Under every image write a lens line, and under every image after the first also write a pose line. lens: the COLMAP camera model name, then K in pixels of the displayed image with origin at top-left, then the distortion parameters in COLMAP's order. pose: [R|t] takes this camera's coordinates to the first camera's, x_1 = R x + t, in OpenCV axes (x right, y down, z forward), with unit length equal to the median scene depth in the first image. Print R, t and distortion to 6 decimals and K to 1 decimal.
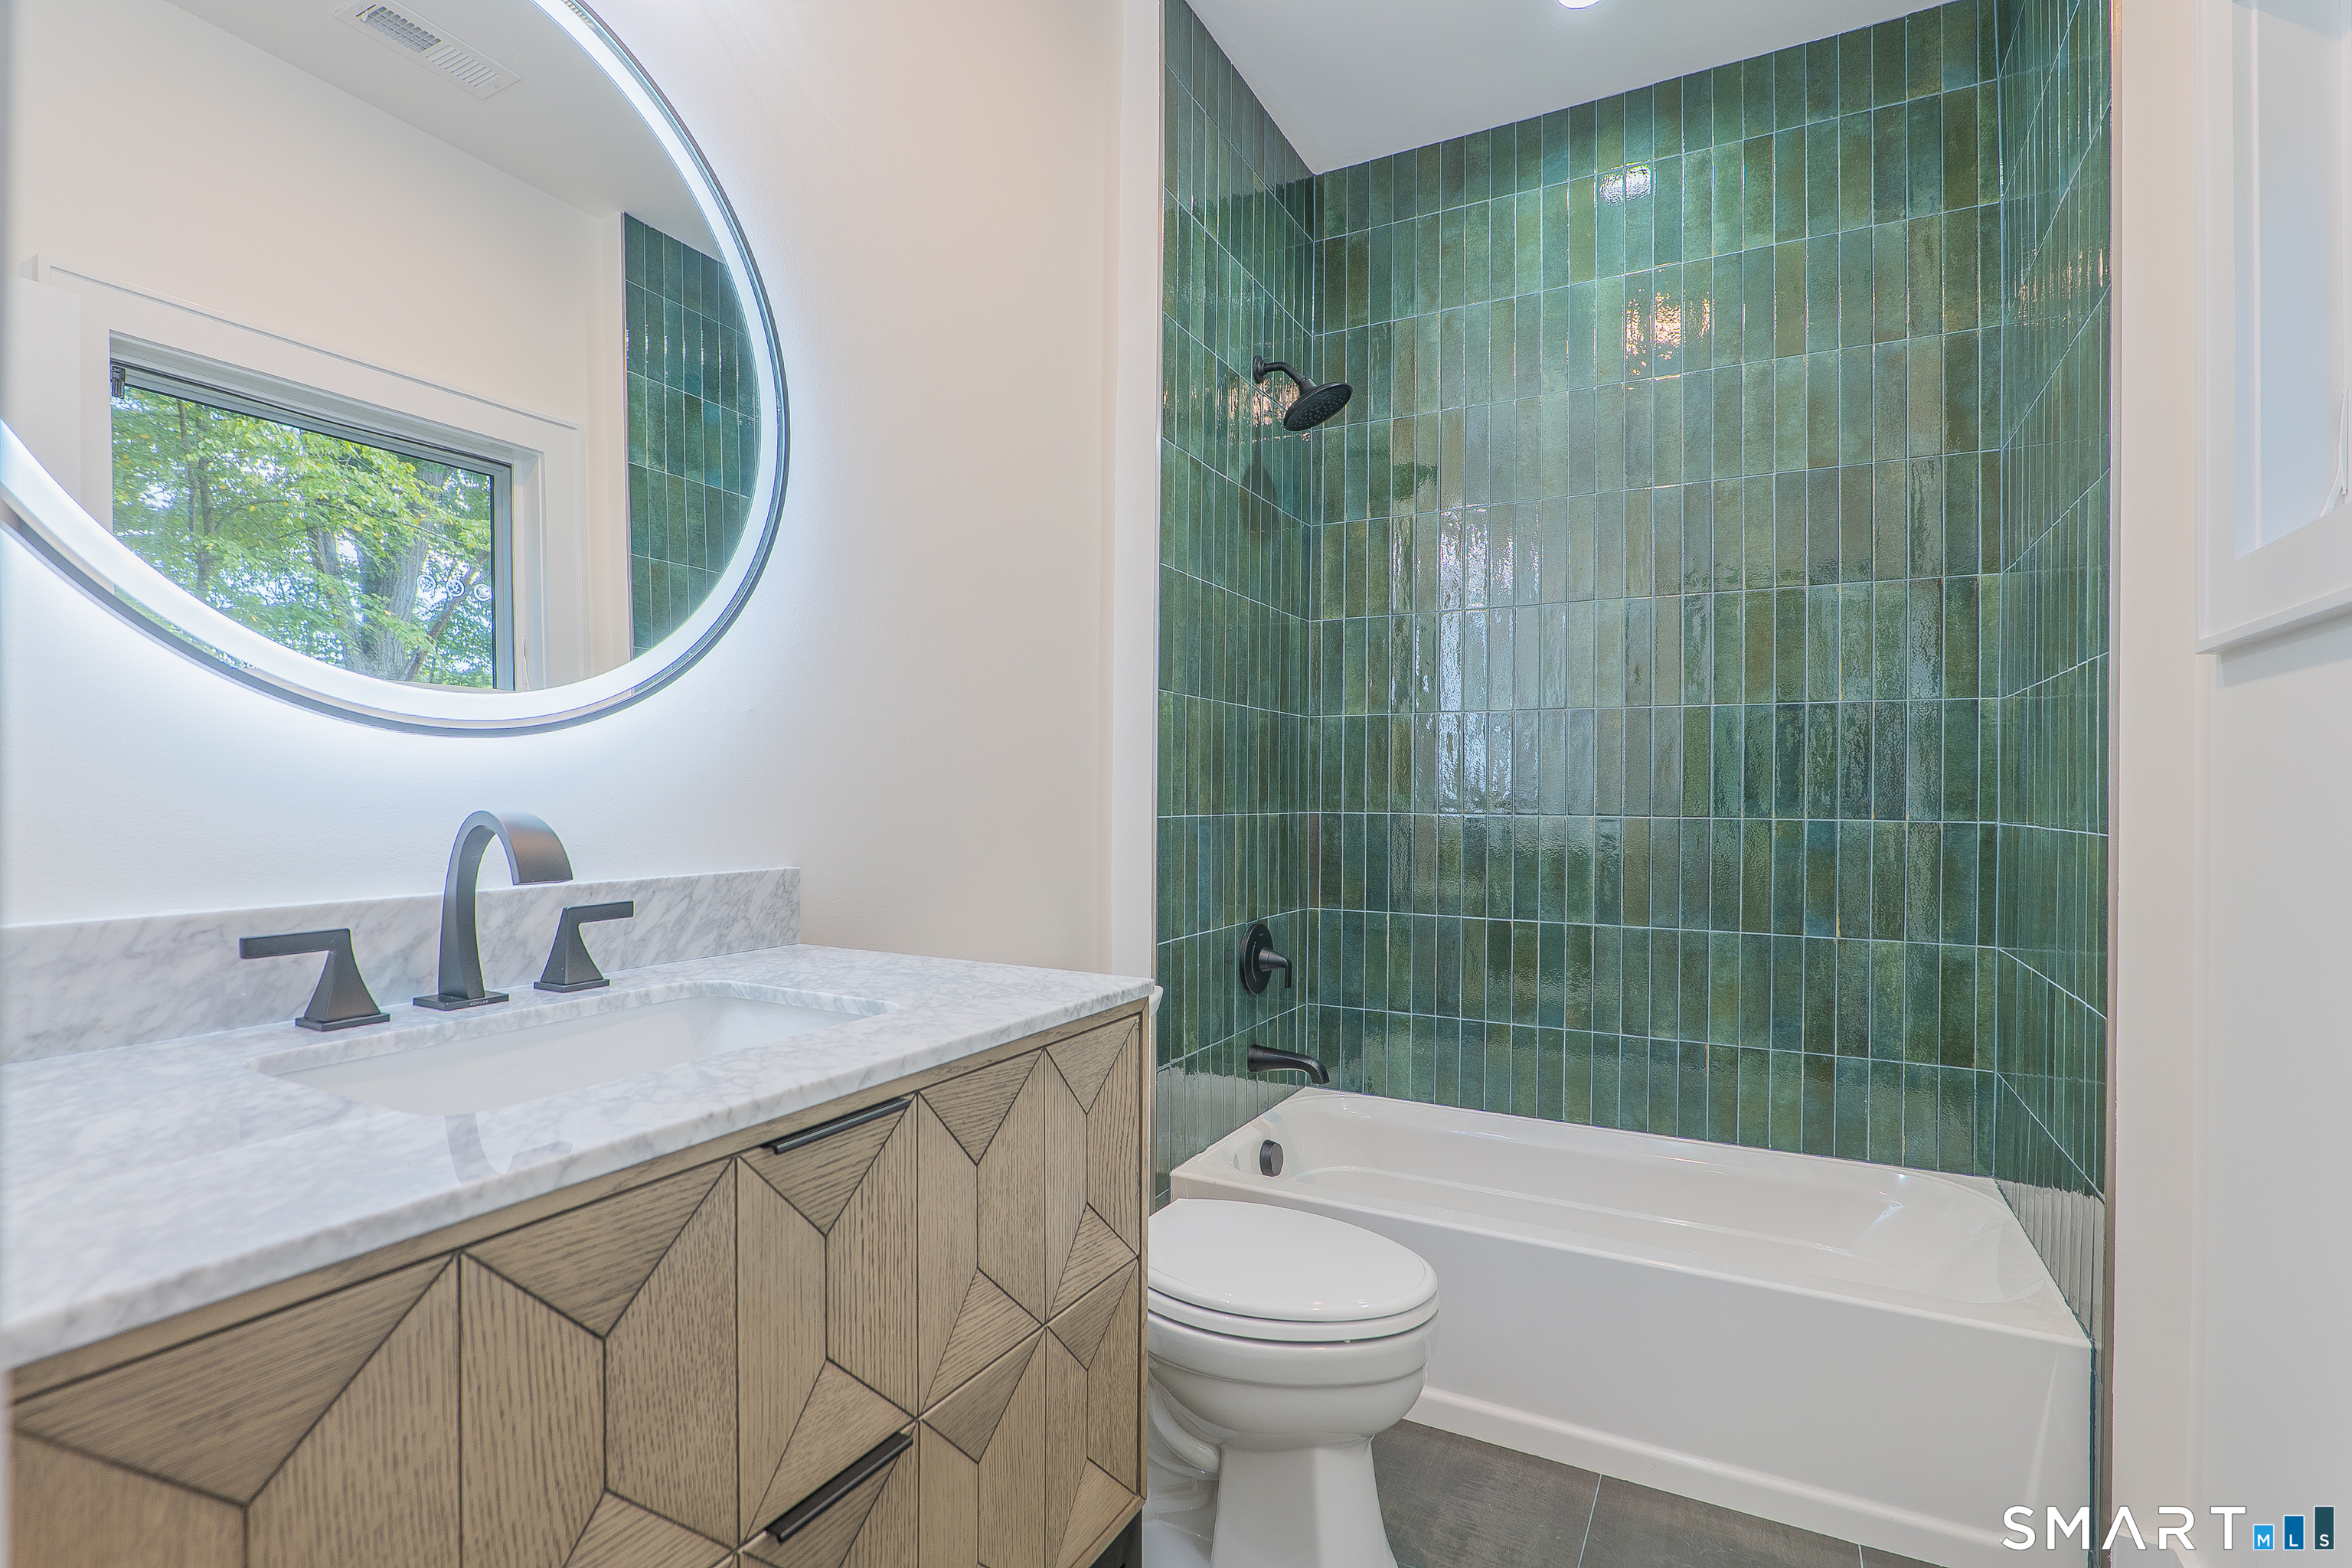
lens RADIAL K [[1088.9, 0, 1181.9], [0, 1088.9, 799.2], [0, 0, 1]] dist [-0.021352, 0.000017]
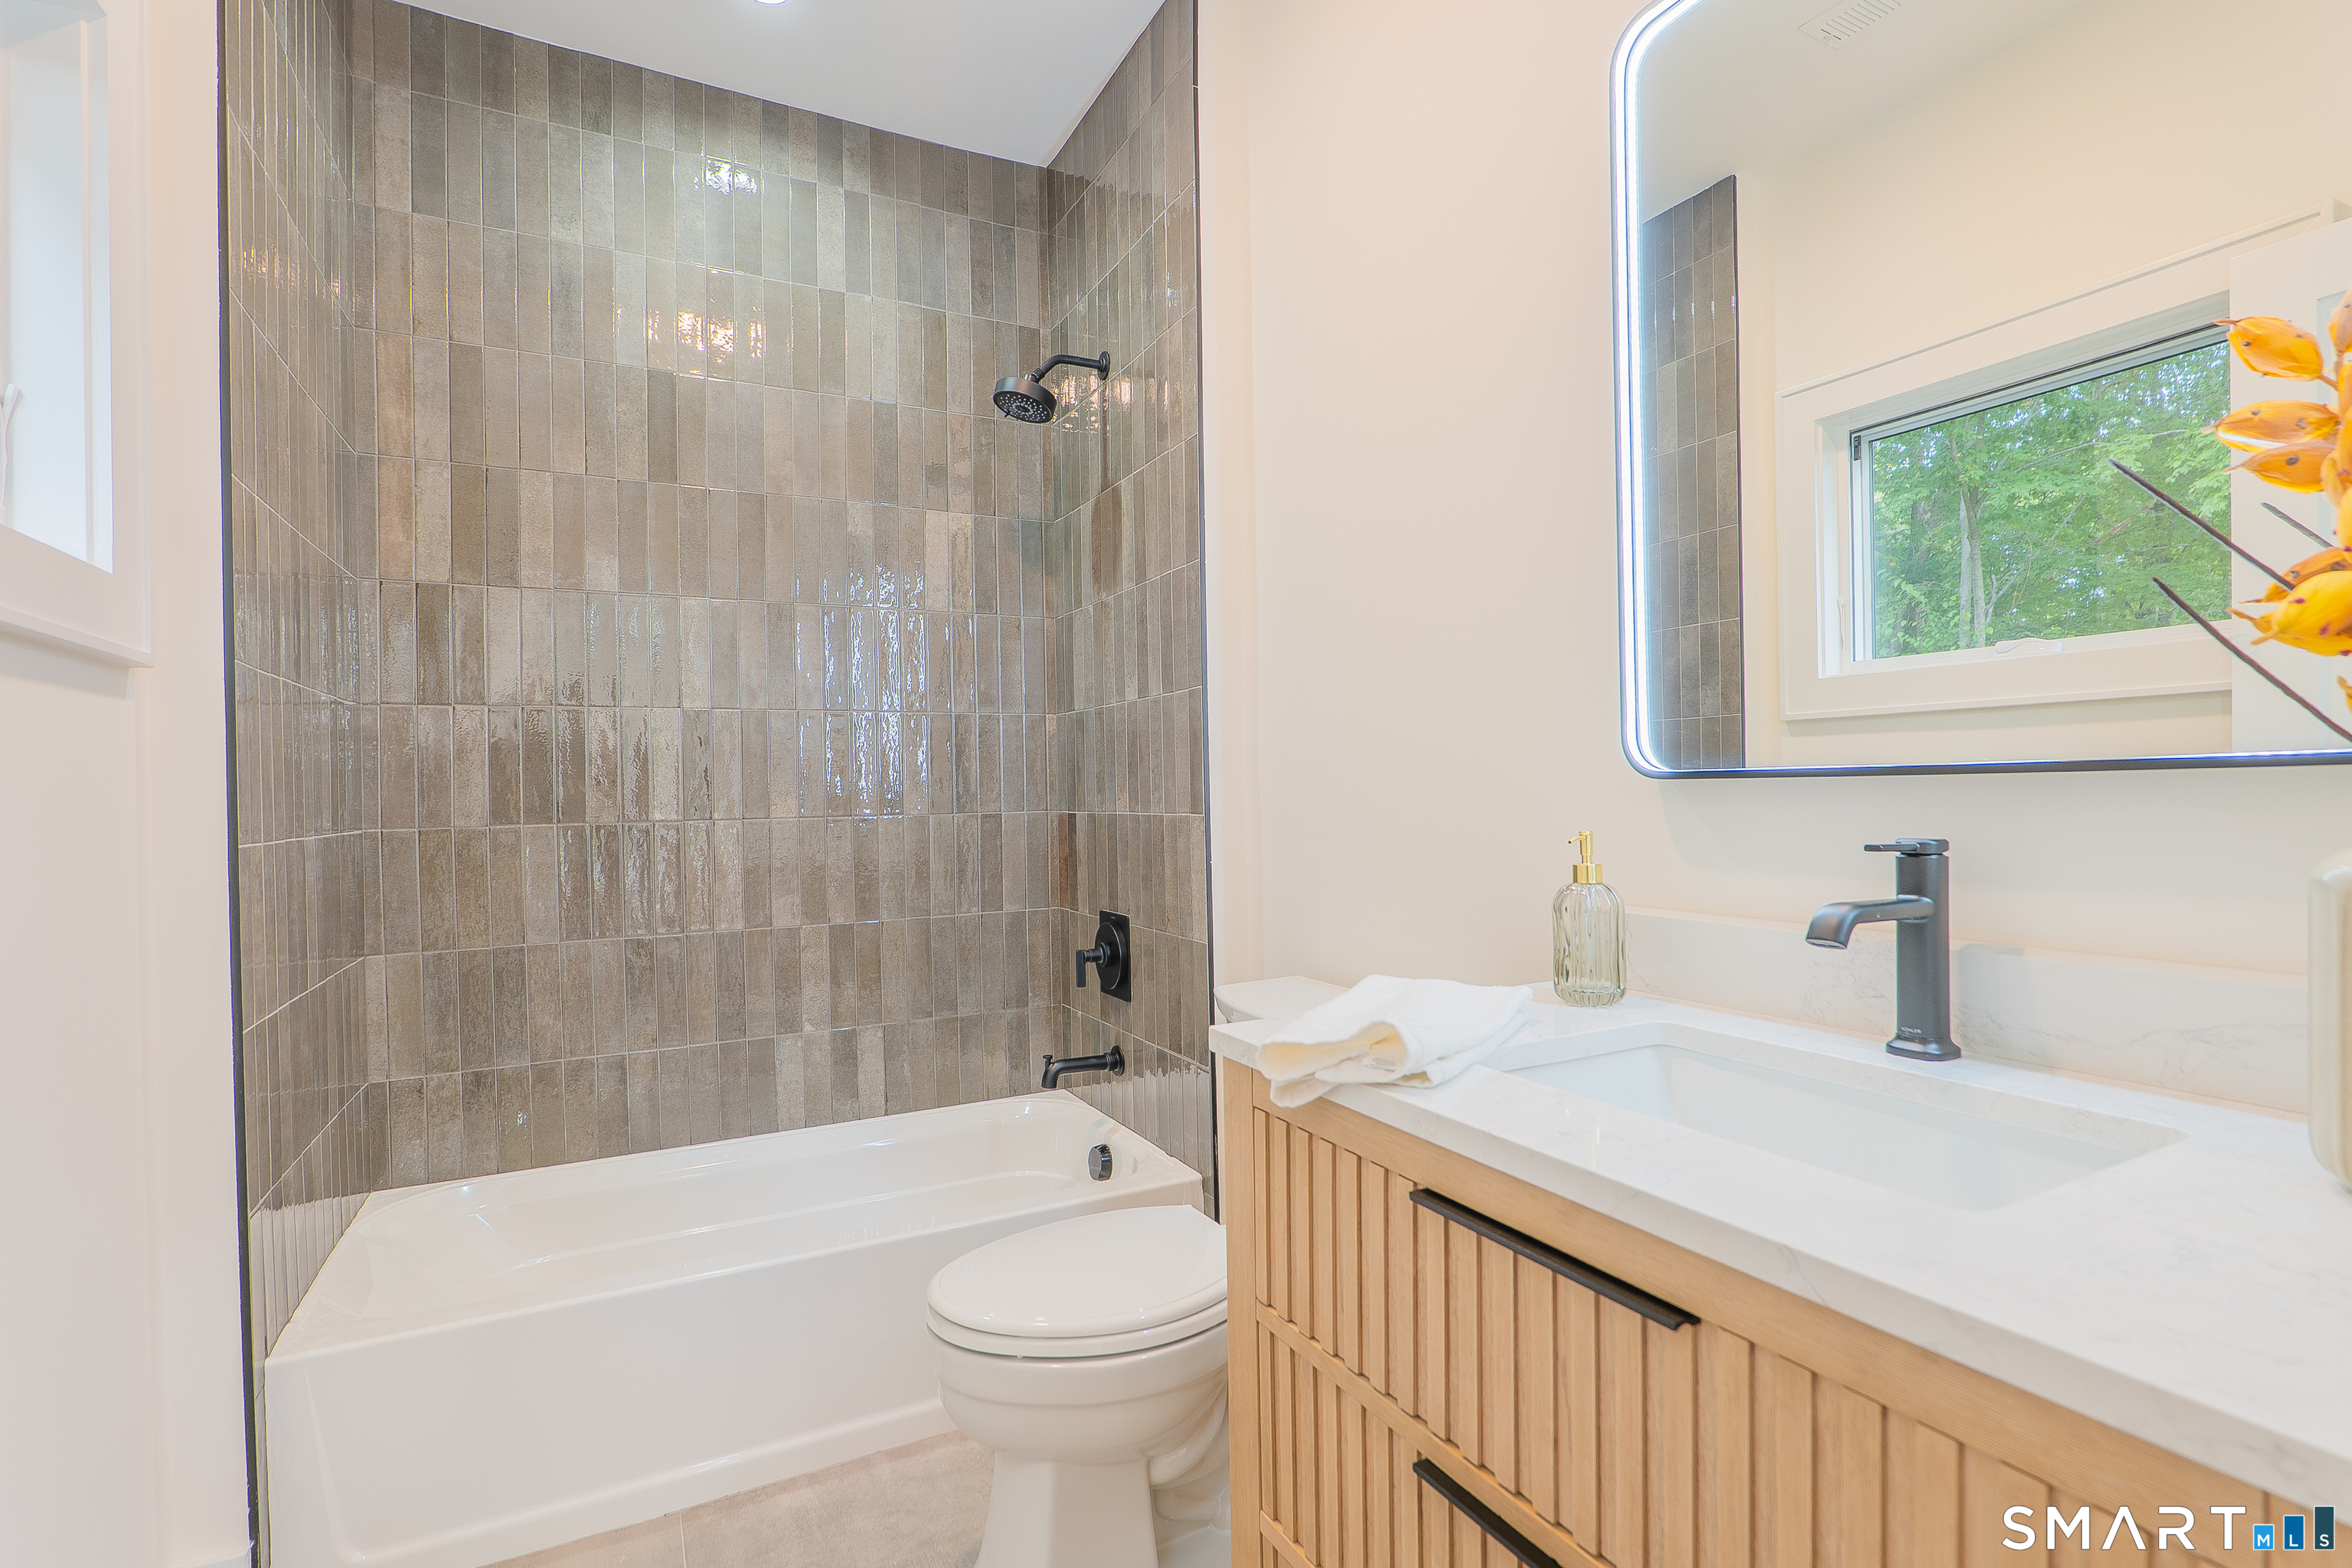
lens RADIAL K [[1088.9, 0, 1181.9], [0, 1088.9, 799.2], [0, 0, 1]] dist [-0.021352, 0.000017]
pose [[0.553912, -0.016823, 0.832405, -0.194836], [0.025082, 0.999679, 0.003514, 0.004224], [-0.832197, 0.018932, 0.554156, 0.120983]]
